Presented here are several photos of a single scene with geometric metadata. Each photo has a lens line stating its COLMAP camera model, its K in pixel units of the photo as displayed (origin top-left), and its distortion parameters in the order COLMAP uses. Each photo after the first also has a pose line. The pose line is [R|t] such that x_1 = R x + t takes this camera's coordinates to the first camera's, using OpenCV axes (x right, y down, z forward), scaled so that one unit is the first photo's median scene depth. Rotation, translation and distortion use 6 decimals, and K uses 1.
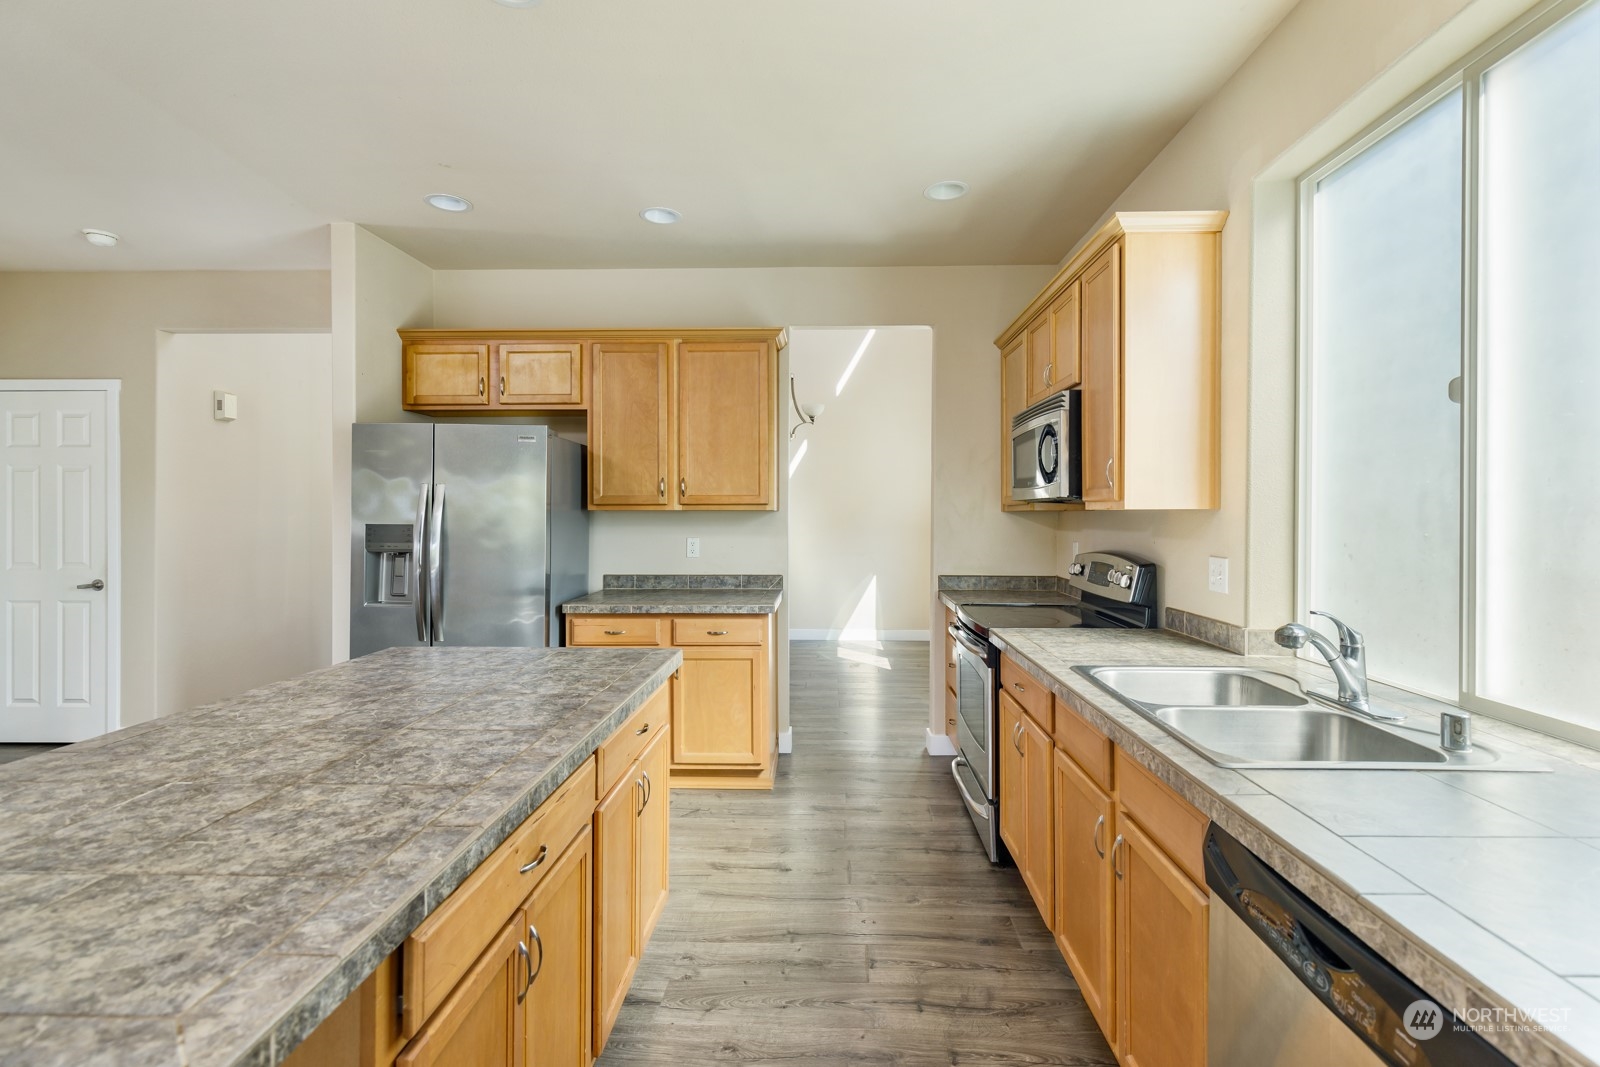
lens RADIAL K [[724.0, 0, 769.8], [0, 724.0, 518.3], [0, 0, 1]] dist [0.008502, -0.001115]
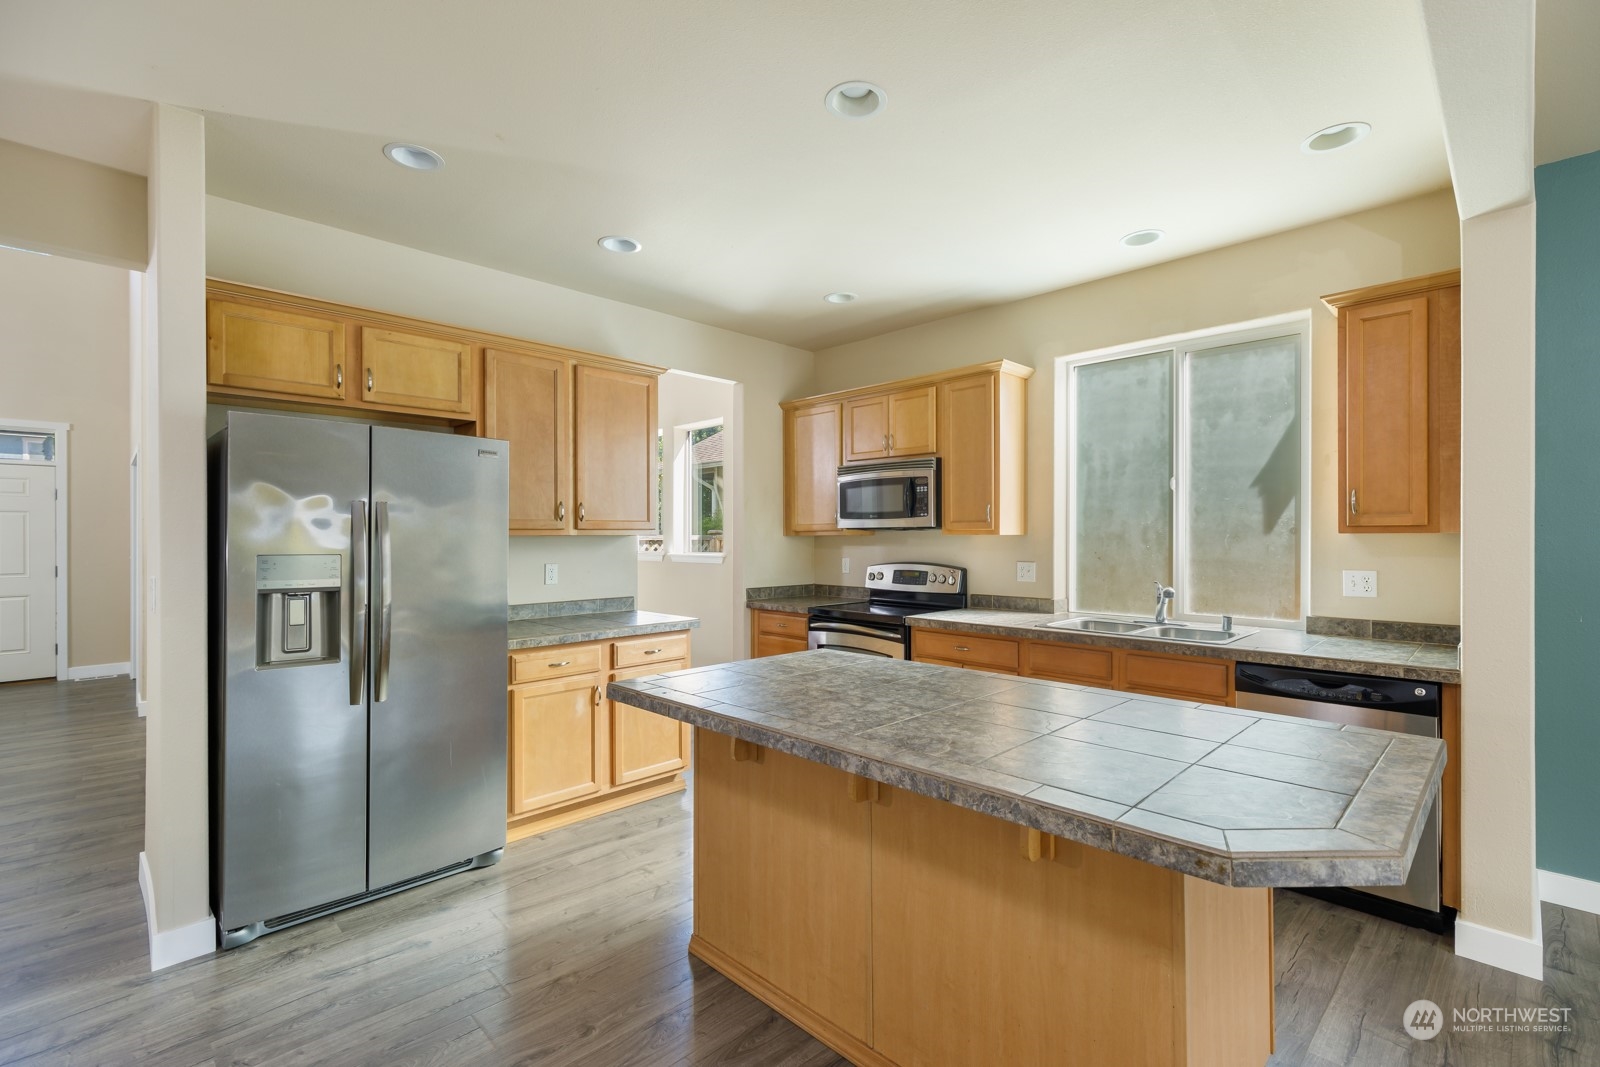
lens RADIAL K [[724.0, 0, 789.1], [0, 724.0, 532.5], [0, 0, 1]] dist [0.008502, -0.001115]
pose [[0.696056, 0.000248, 0.717988, -0.688972], [0.006808, 0.999953, -0.006946, -0.006360], [-0.717956, 0.009723, 0.696021, 0.119813]]
